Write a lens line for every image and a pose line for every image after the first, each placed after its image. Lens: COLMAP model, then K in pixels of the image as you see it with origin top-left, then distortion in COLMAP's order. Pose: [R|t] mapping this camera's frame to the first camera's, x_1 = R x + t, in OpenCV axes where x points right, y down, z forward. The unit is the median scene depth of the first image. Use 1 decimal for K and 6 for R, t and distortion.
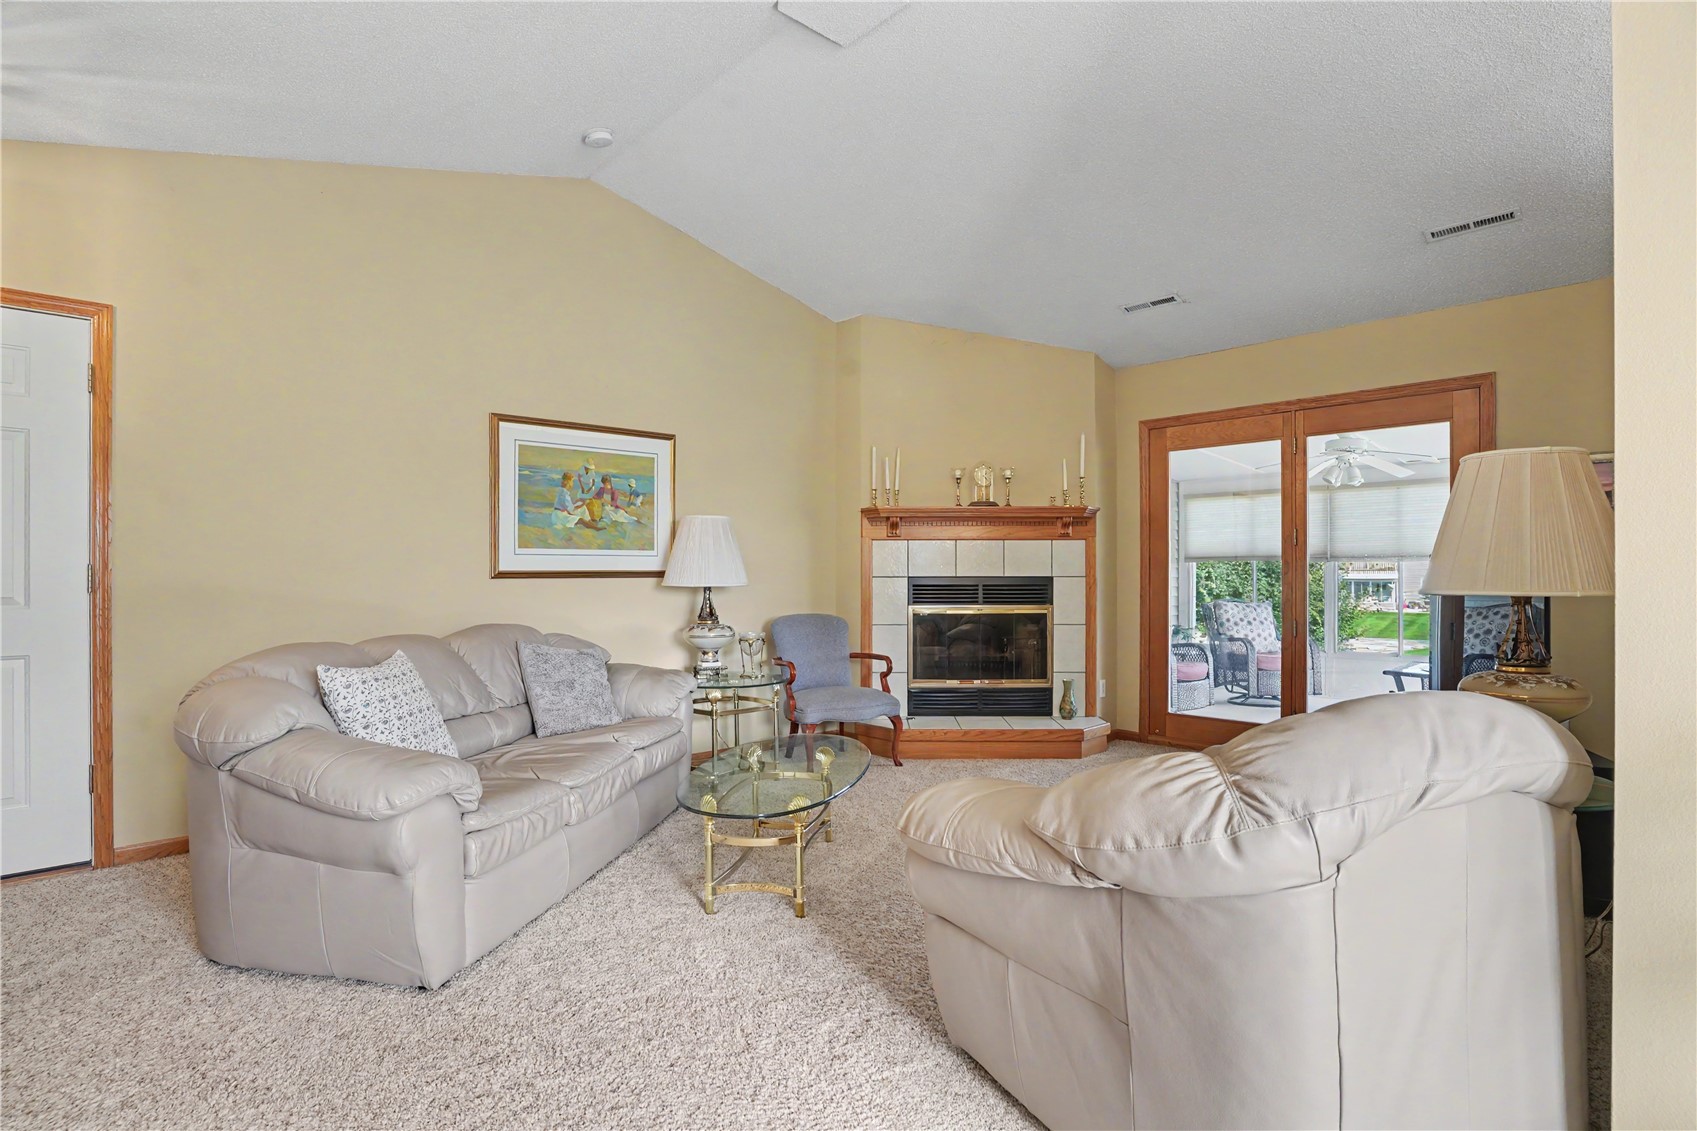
lens RADIAL K [[858.7, 0, 853.3], [0, 858.7, 566.4], [0, 0, 1]] dist [-0.029648, 0.010926]
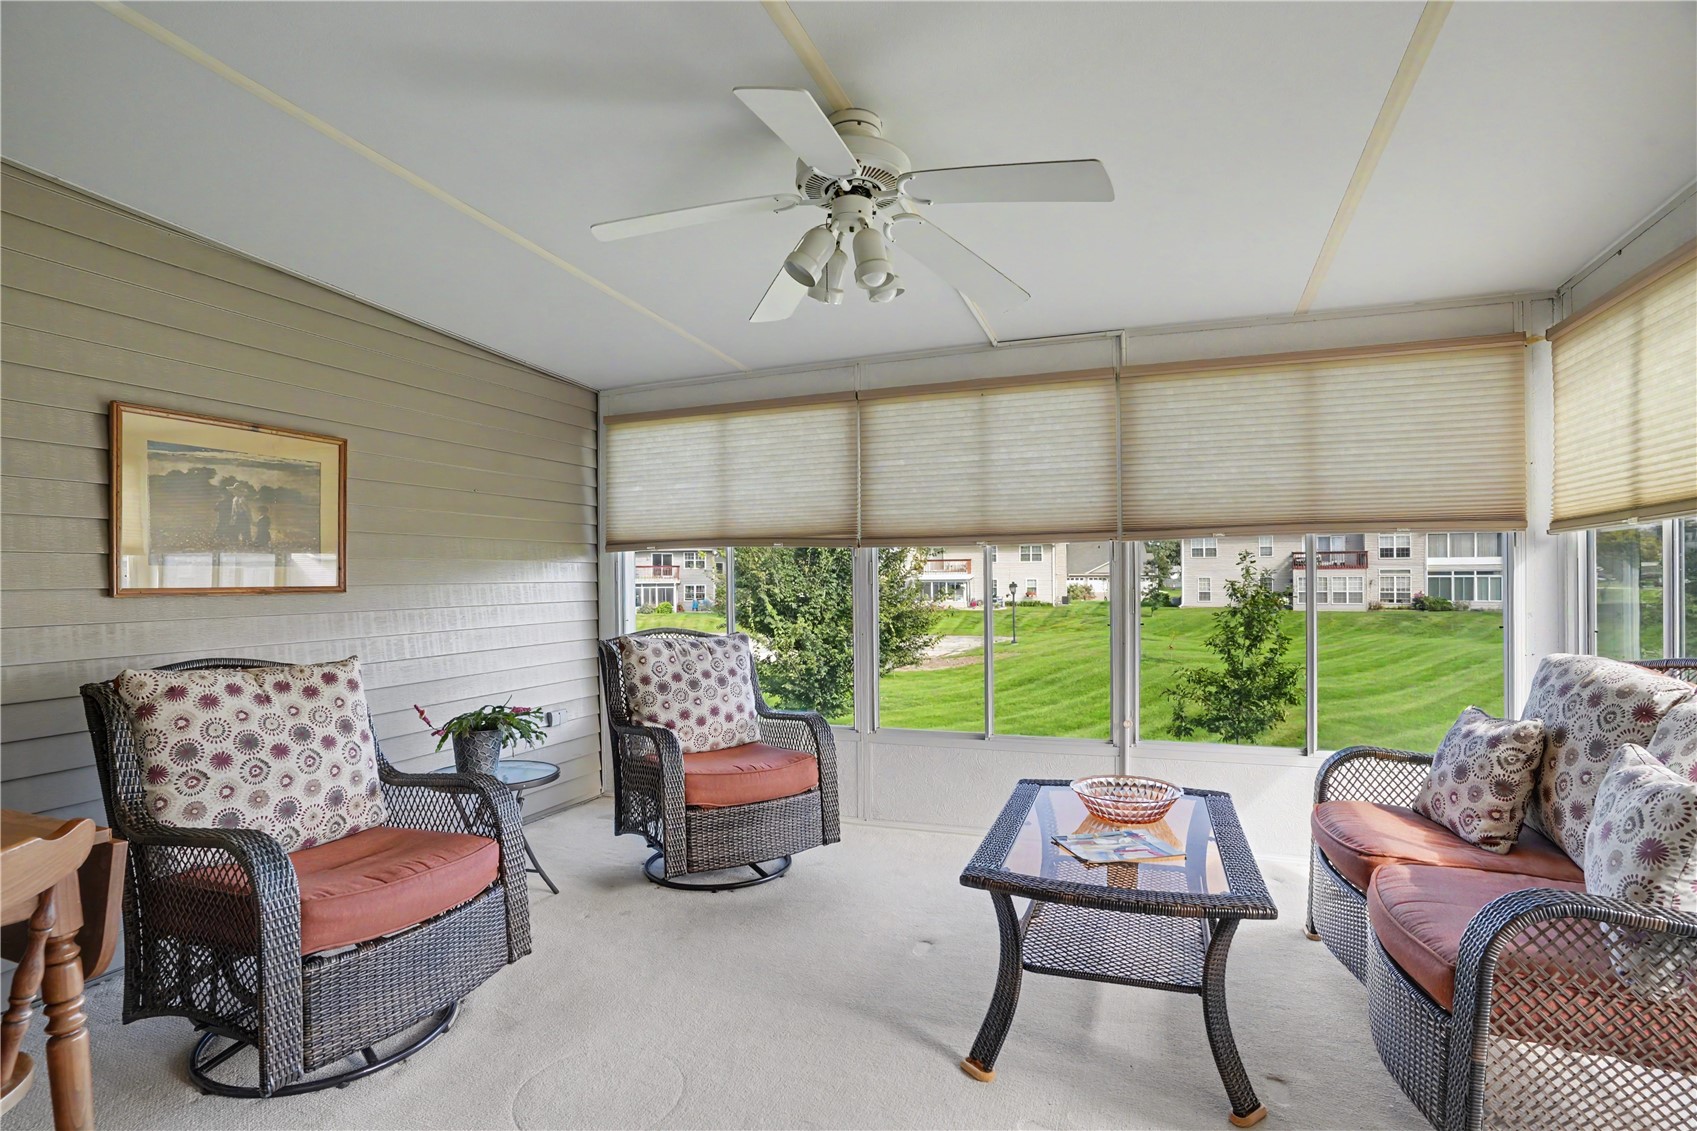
lens RADIAL K [[858.7, 0, 854.4], [0, 858.7, 580.2], [0, 0, 1]] dist [-0.029648, 0.010926]
pose [[0.905287, -0.009744, 0.424689, 0.521722], [0.005030, 0.999913, 0.012219, 0.011166], [-0.424771, -0.008926, 0.905257, 0.836511]]
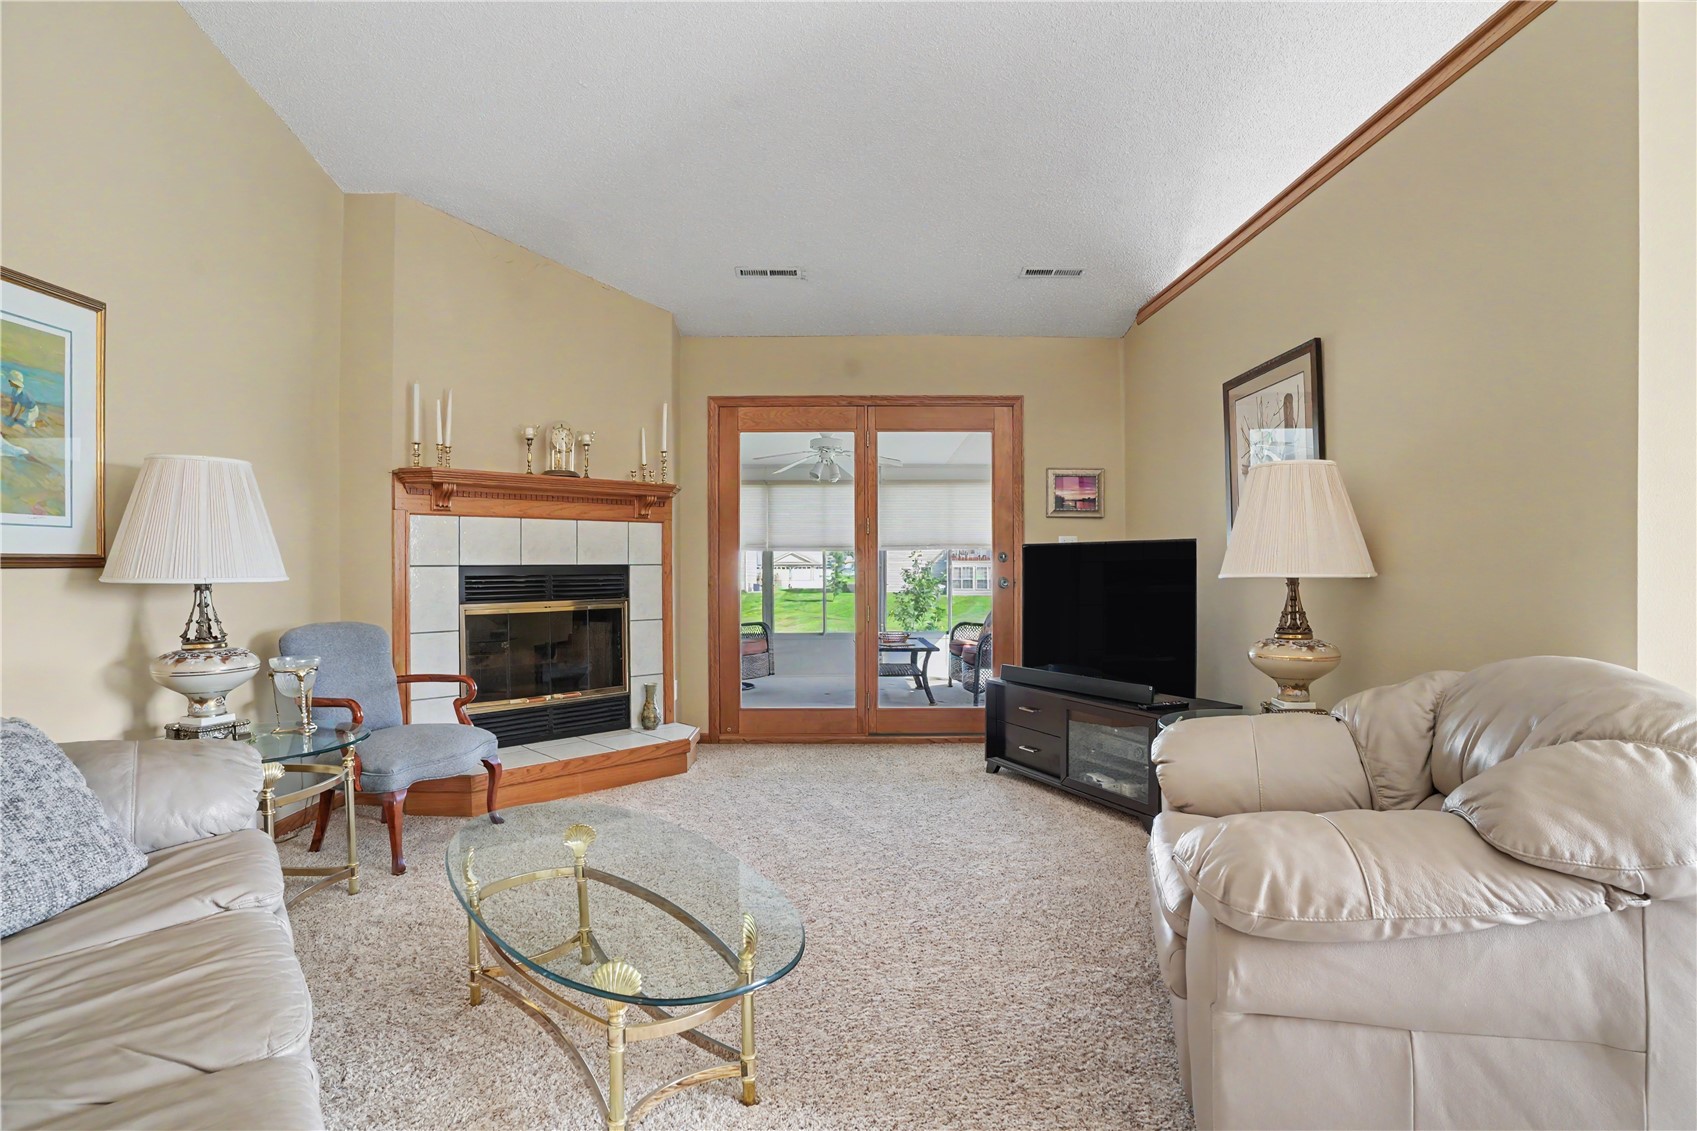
lens RADIAL K [[858.7, 0, 852.4], [0, 858.7, 566.7], [0, 0, 1]] dist [-0.029648, 0.010926]
pose [[0.693164, -0.004367, 0.720767, -0.230291], [-0.003828, 0.999945, 0.009740, 0.004649], [-0.720770, -0.009511, 0.693109, 0.252535]]
